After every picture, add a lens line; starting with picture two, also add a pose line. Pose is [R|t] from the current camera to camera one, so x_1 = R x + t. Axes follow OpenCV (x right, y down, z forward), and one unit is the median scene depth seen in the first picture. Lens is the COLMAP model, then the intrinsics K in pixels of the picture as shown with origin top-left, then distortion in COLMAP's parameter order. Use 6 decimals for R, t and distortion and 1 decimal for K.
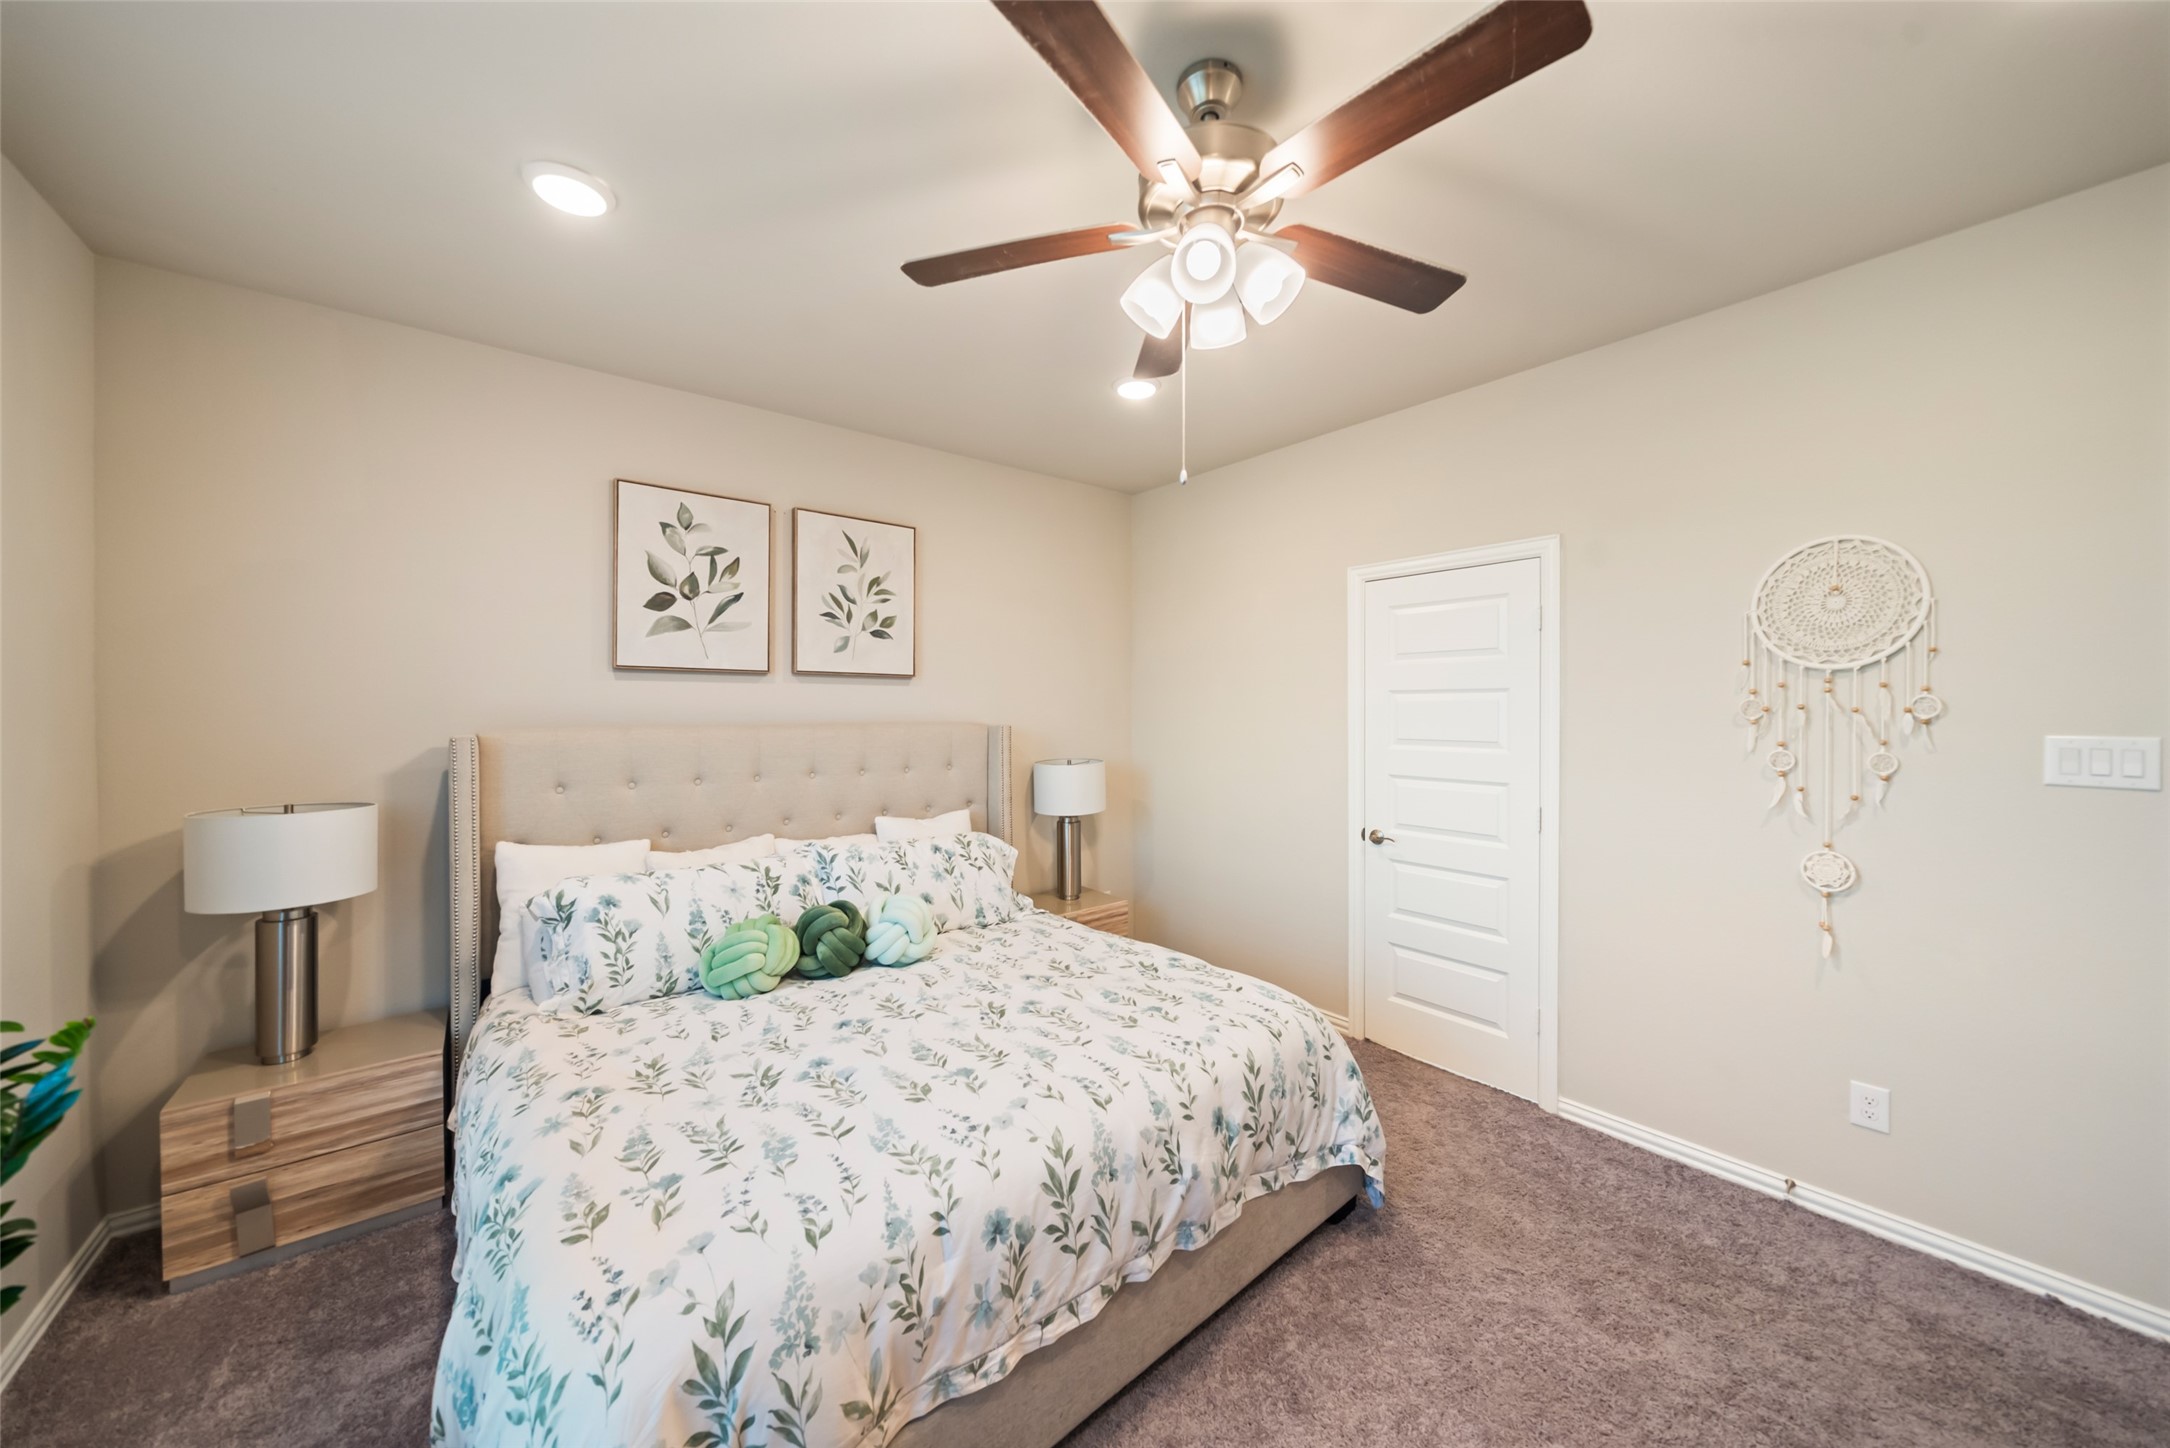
lens RADIAL K [[750.7, 0, 1085.3], [0, 750.7, 720.0], [0, 0, 1]] dist [-0.009400, 0.000111]
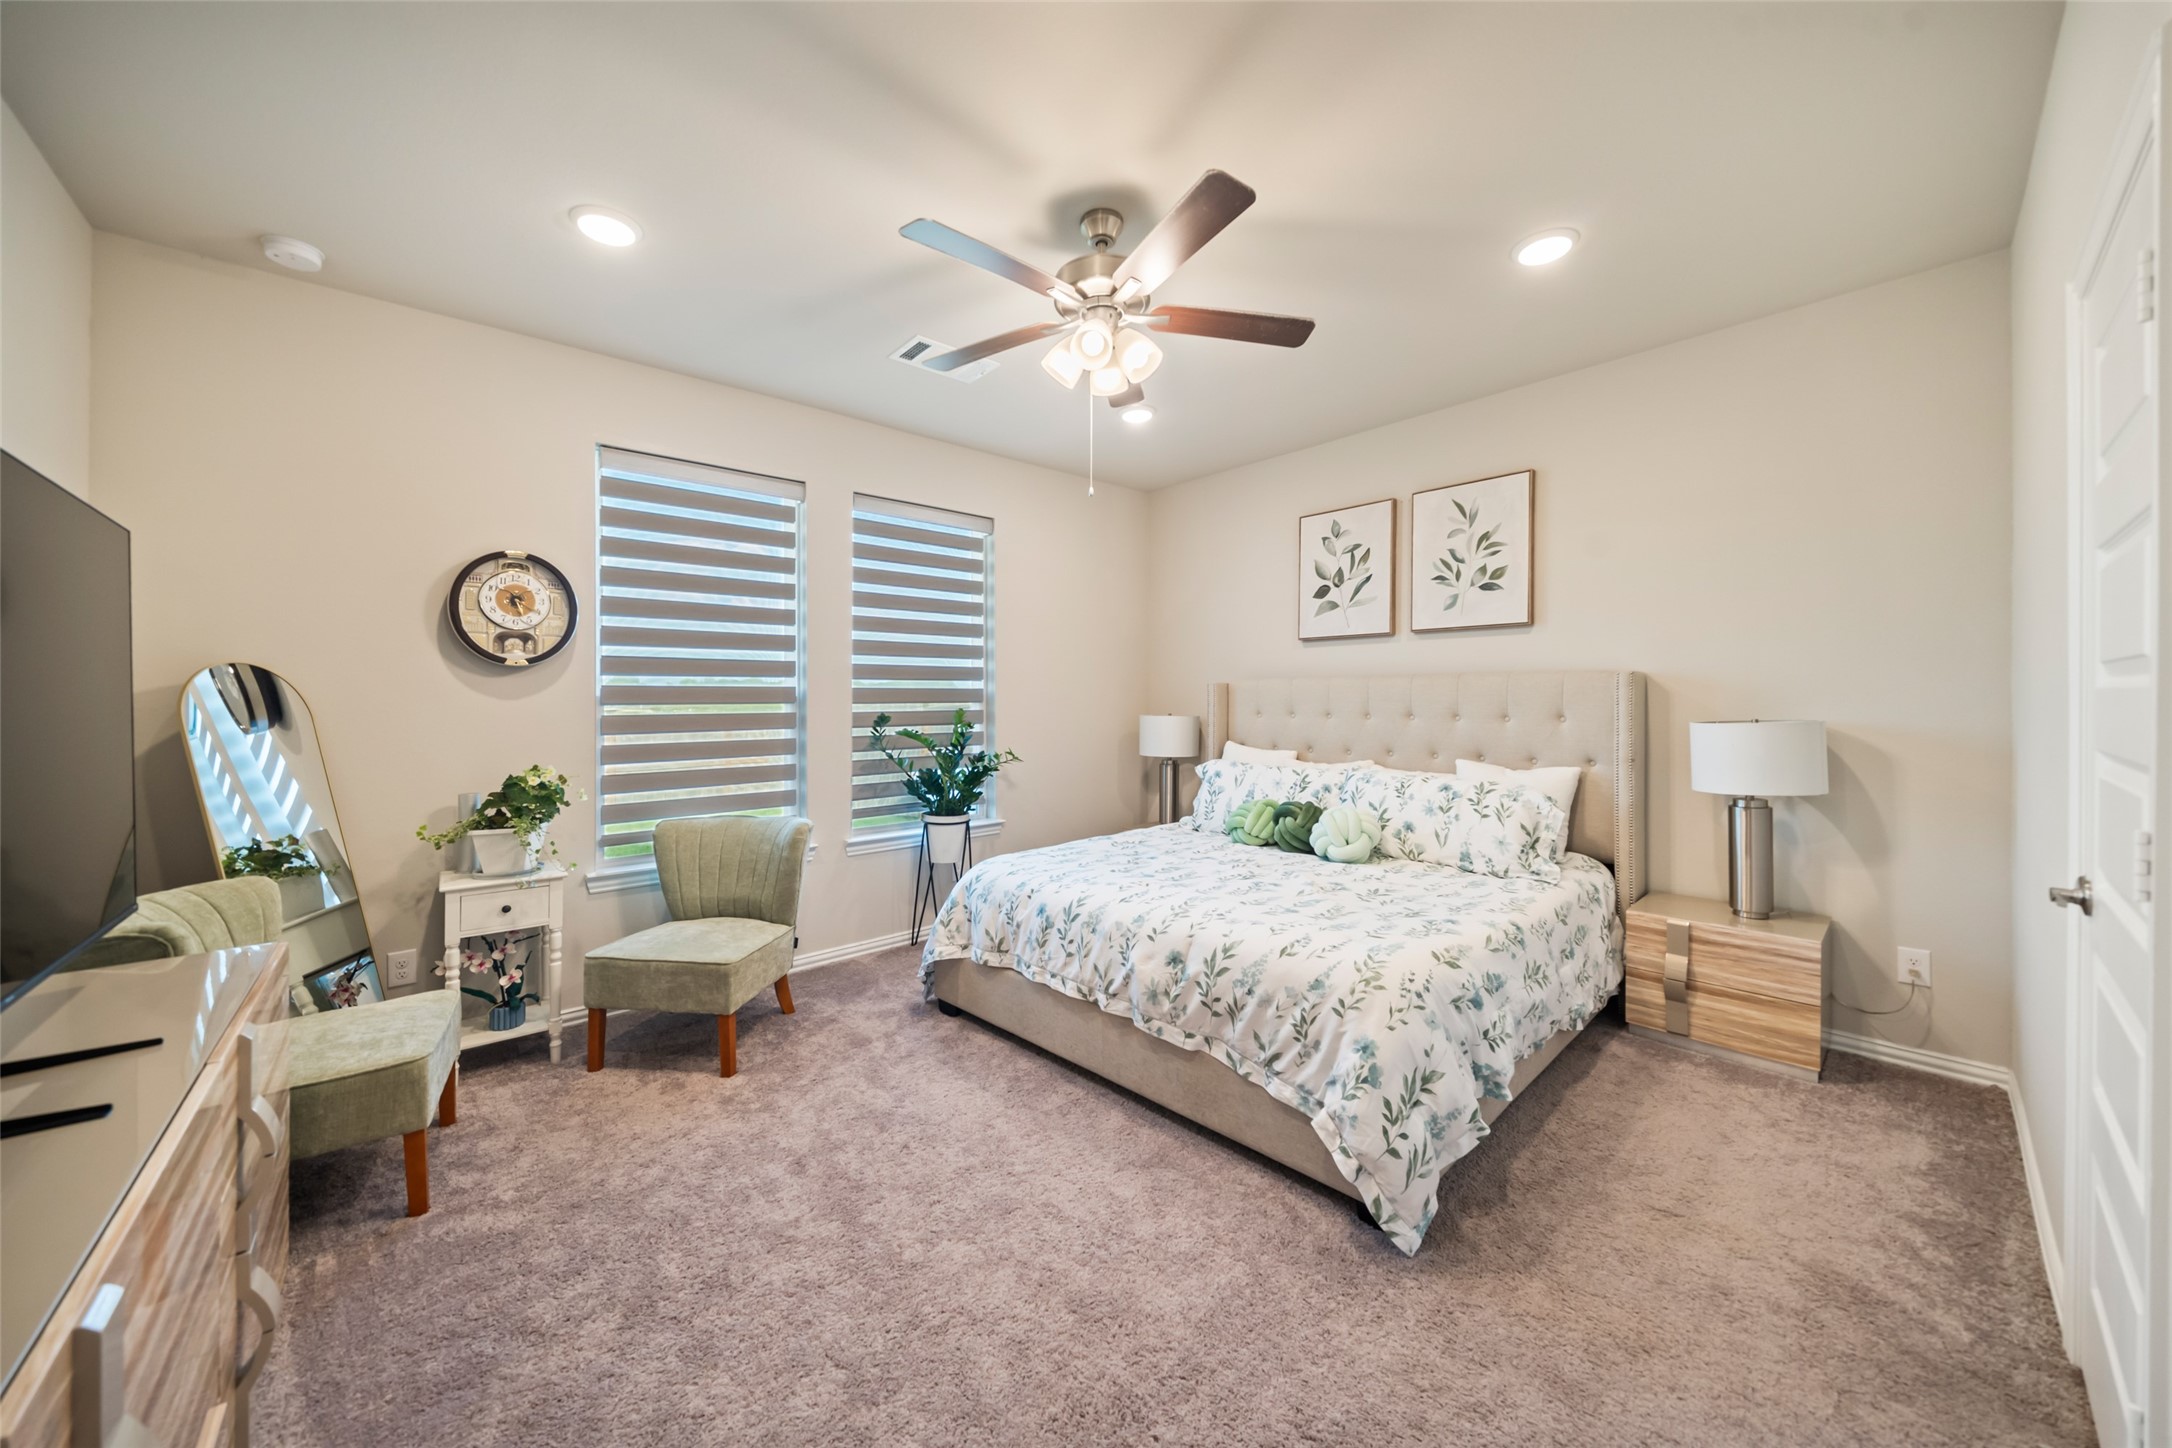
lens RADIAL K [[751.4, 0, 1088.6], [0, 751.4, 702.4], [0, 0, 1]] dist [-0.009400, 0.000111]
pose [[0.059181, 0.003882, -0.998240, 0.826681], [-0.007959, 0.999962, 0.003417, 0.052627], [0.998216, 0.007743, 0.059210, 0.441773]]
